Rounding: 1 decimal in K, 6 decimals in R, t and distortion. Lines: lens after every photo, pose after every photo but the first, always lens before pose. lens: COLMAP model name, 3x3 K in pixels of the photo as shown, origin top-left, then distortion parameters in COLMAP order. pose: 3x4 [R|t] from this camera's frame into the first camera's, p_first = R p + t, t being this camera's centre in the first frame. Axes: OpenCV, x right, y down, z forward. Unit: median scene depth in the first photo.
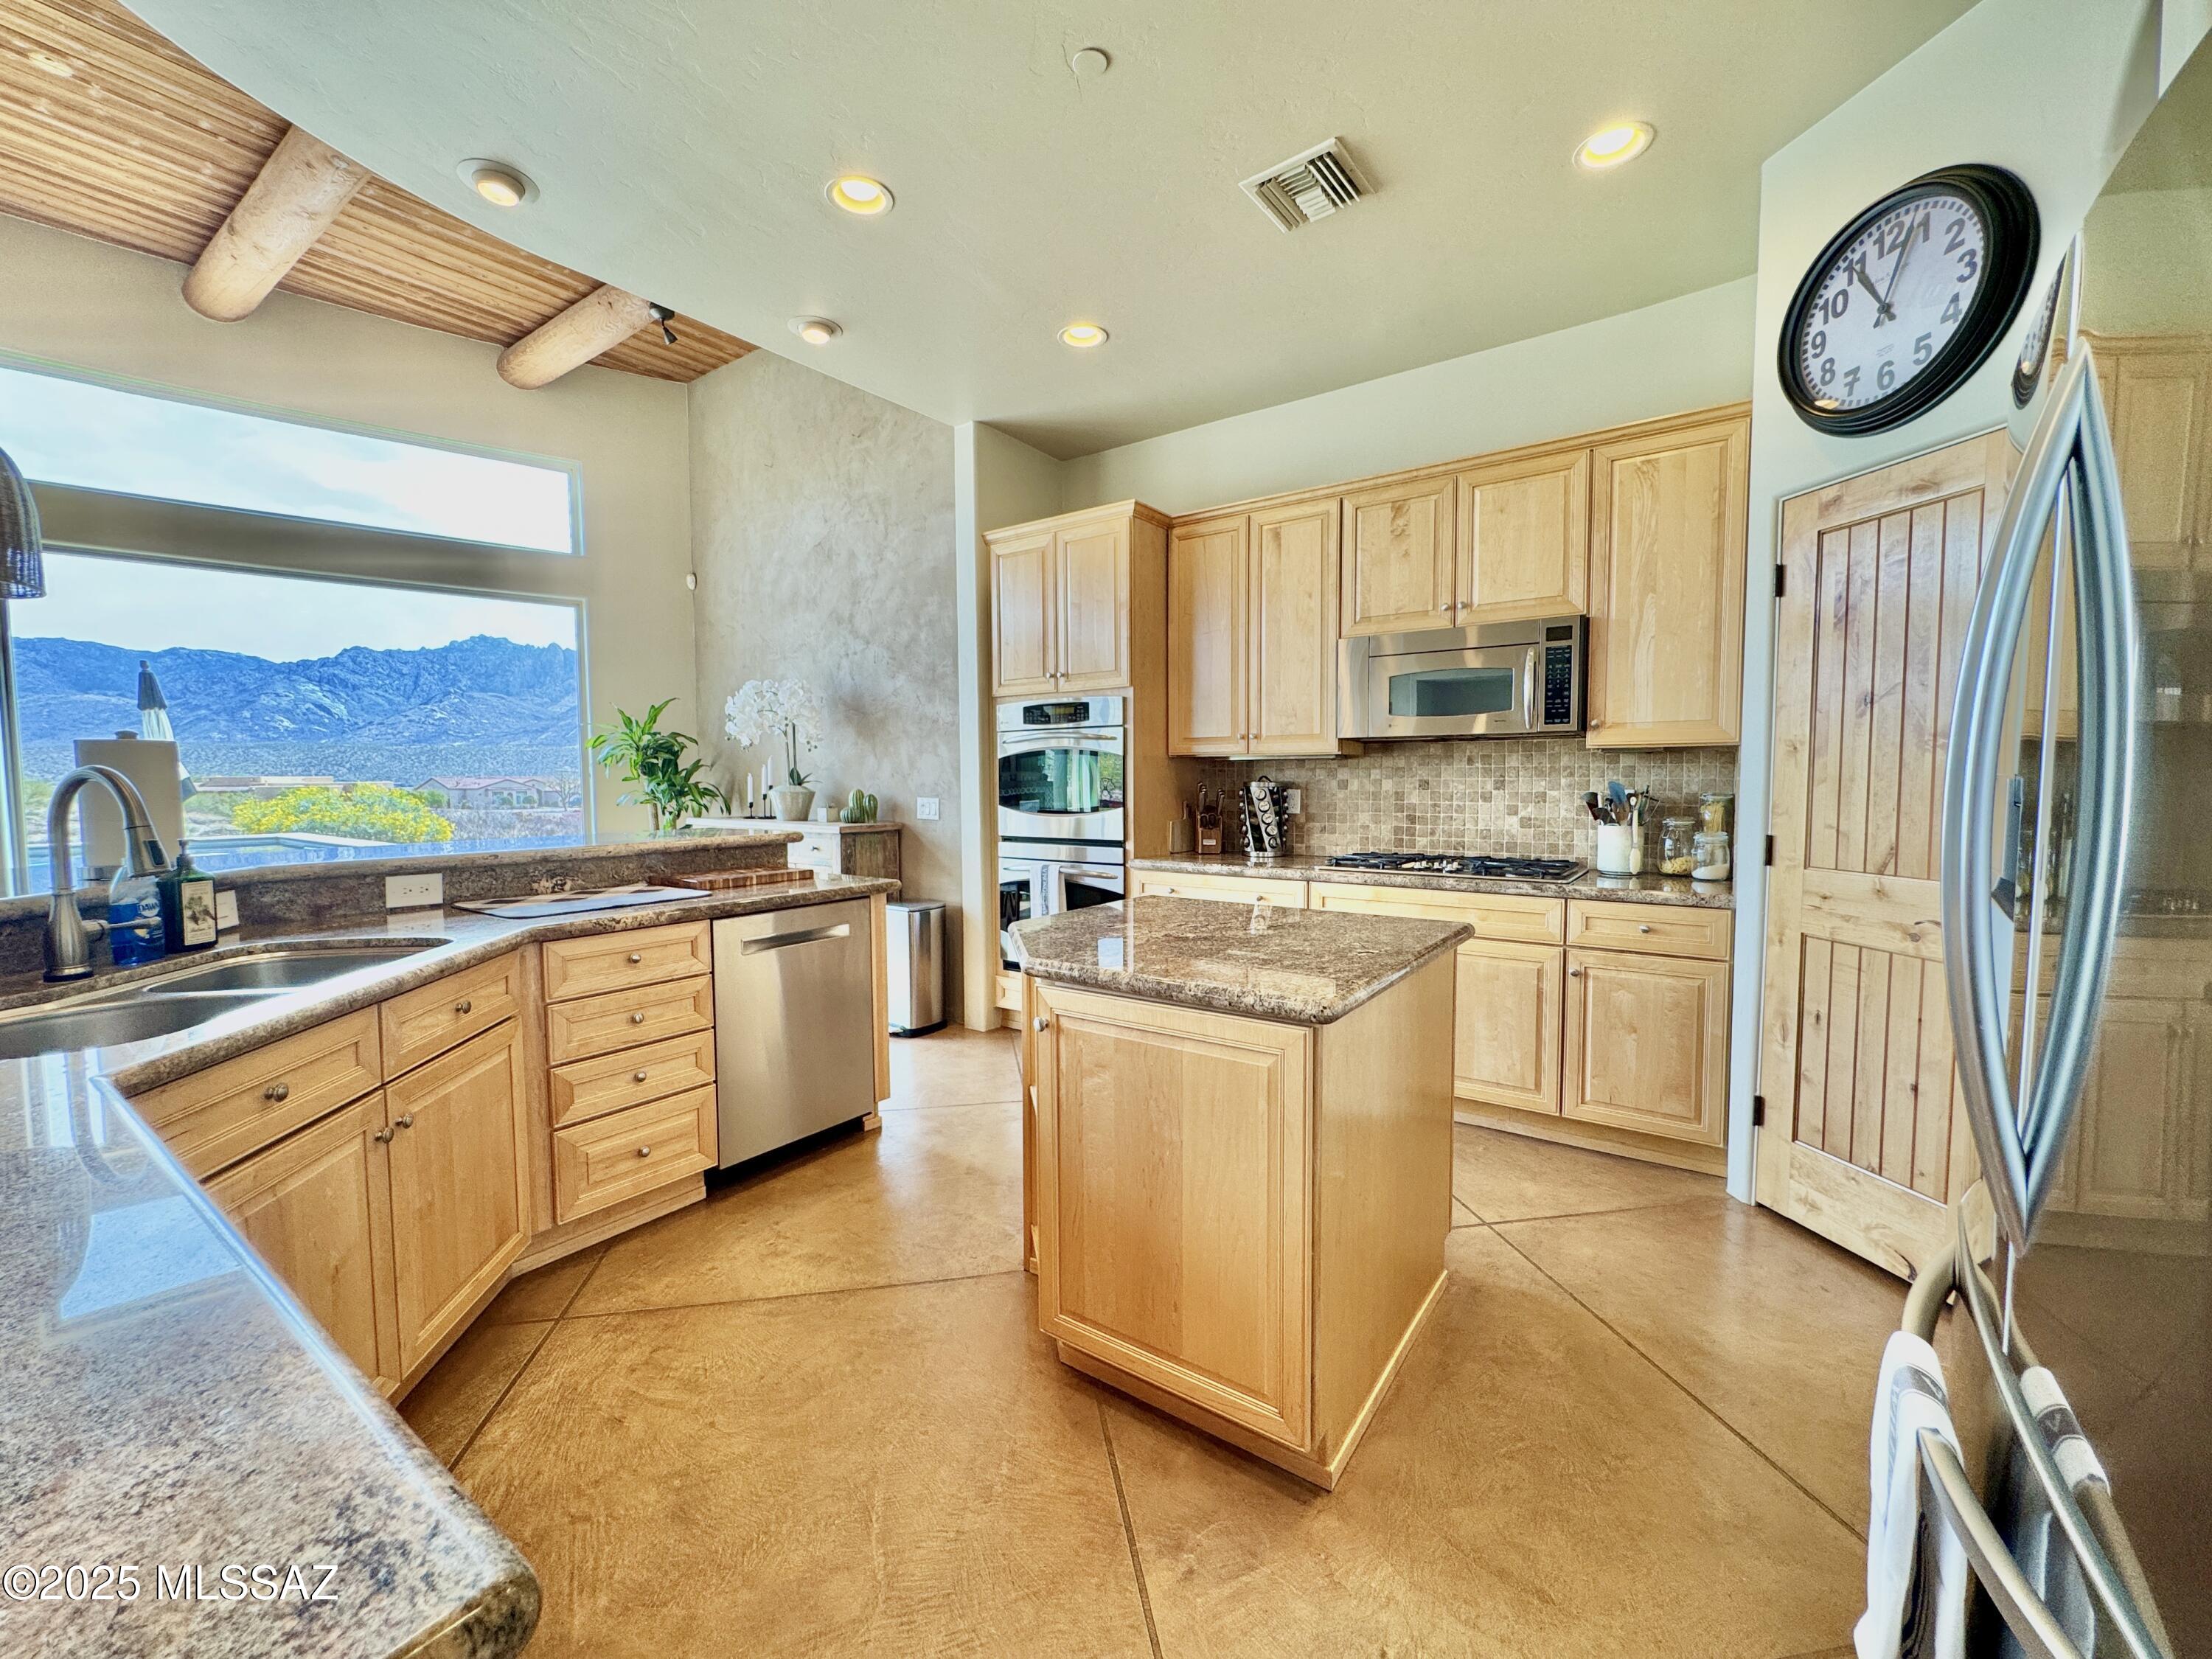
lens RADIAL K [[887.6, 0, 1108.0], [0, 887.6, 827.5], [0, 0, 1]] dist [-0.002670, 0.000384]
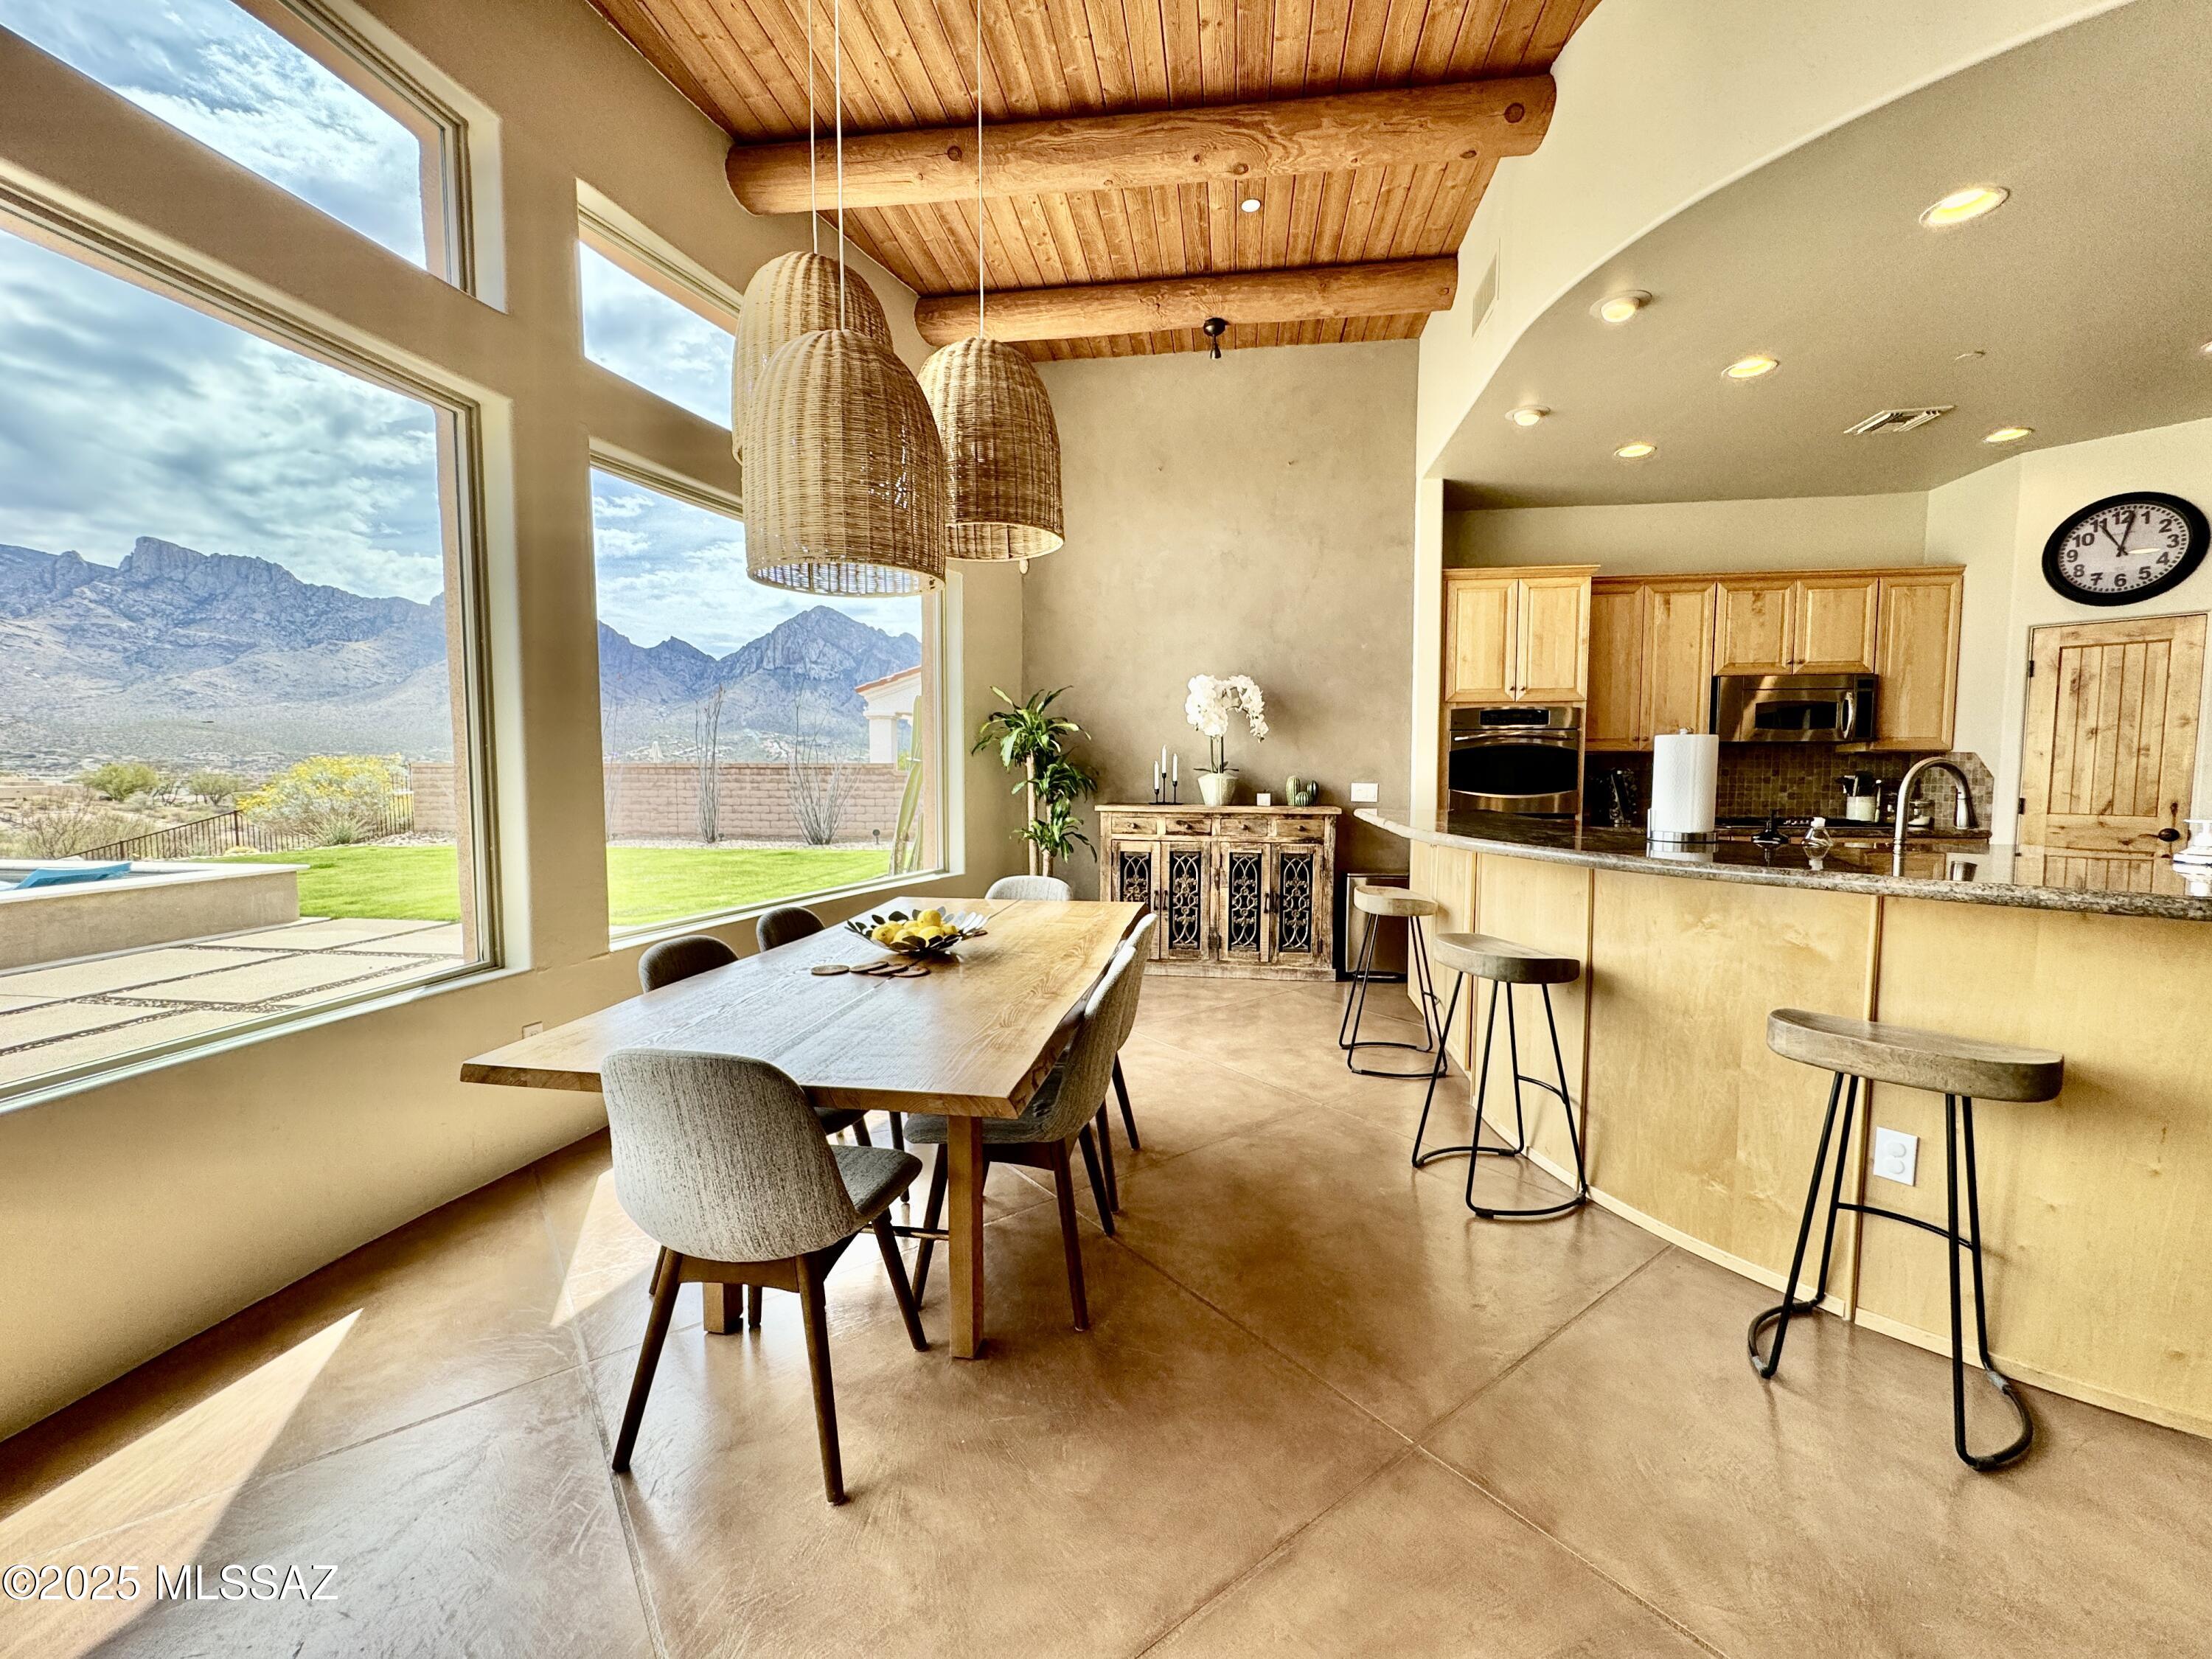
lens RADIAL K [[887.6, 0, 1108.0], [0, 887.6, 827.5], [0, 0, 1]] dist [-0.002670, 0.000384]
pose [[0.885685, -0.027167, 0.463491, -1.547121], [0.022154, 0.999622, 0.016257, -0.002907], [-0.463758, -0.004130, 0.885952, 0.163049]]
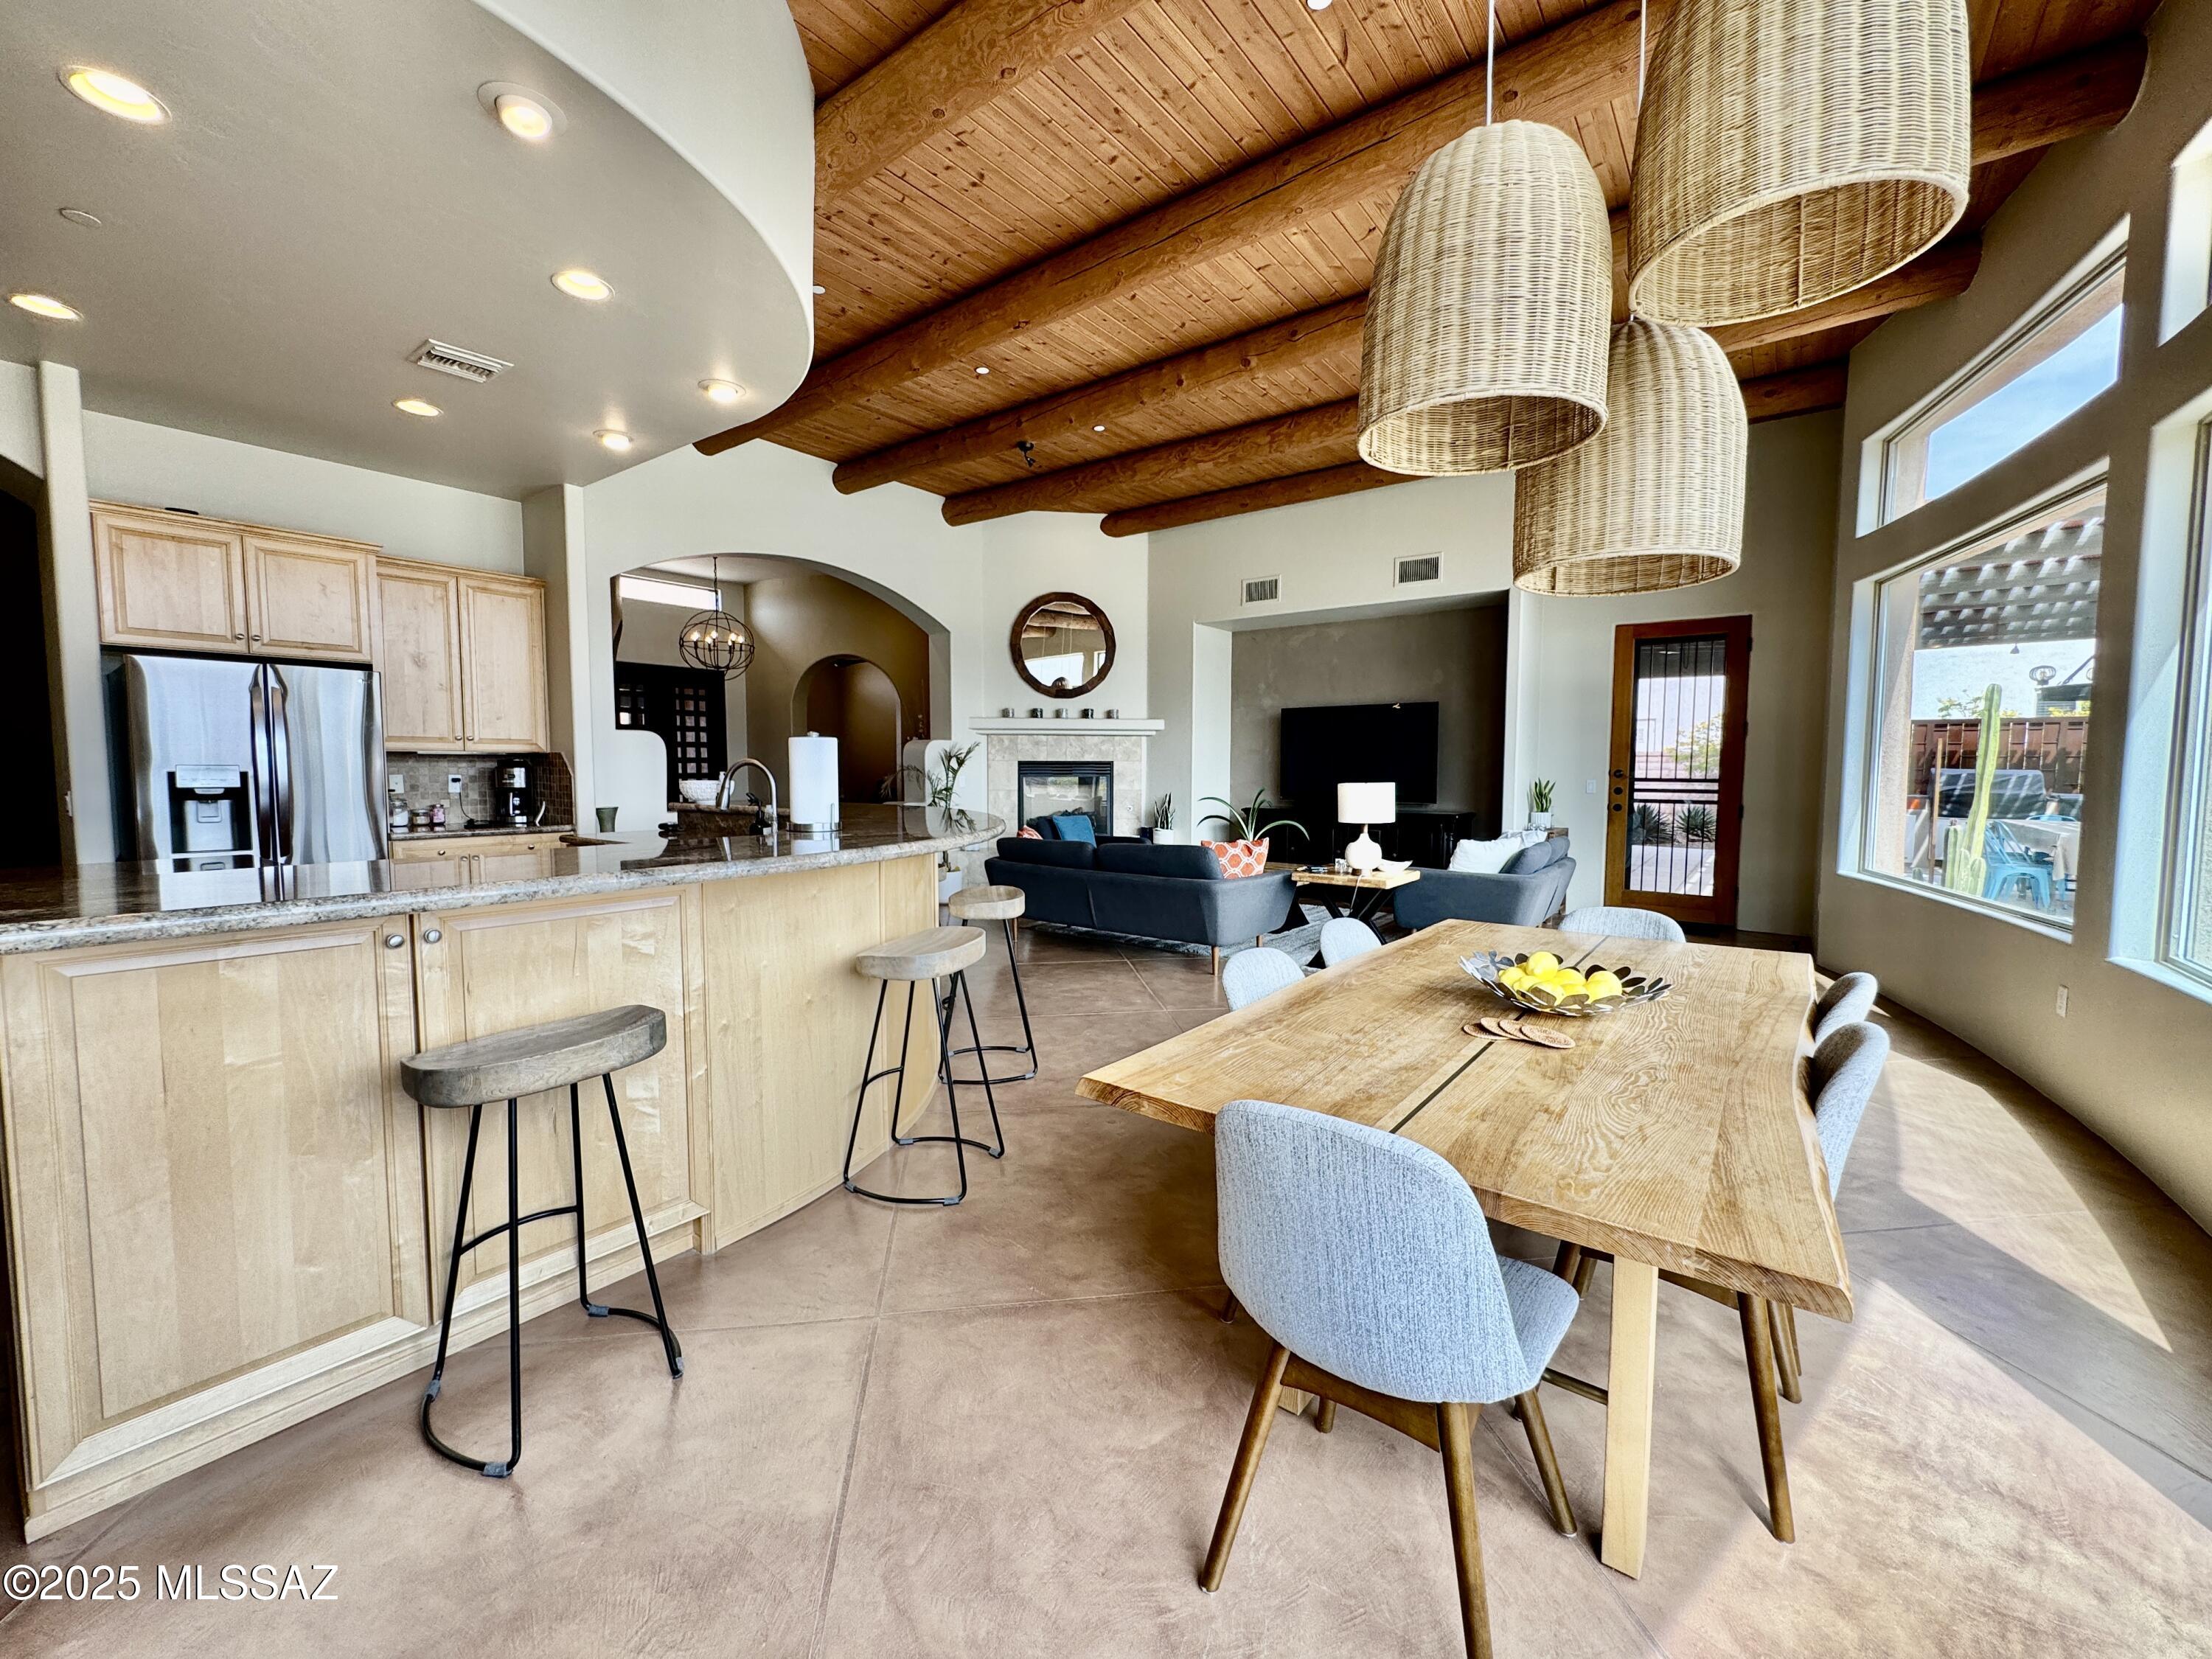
lens RADIAL K [[887.6, 0, 1108.0], [0, 887.6, 827.5], [0, 0, 1]] dist [-0.002670, 0.000384]
pose [[-0.999736, 0.000206, 0.022963, -1.036516], [0.003076, 0.992148, 0.125029, -0.083219], [-0.022757, 0.125066, -0.991887, 1.543363]]
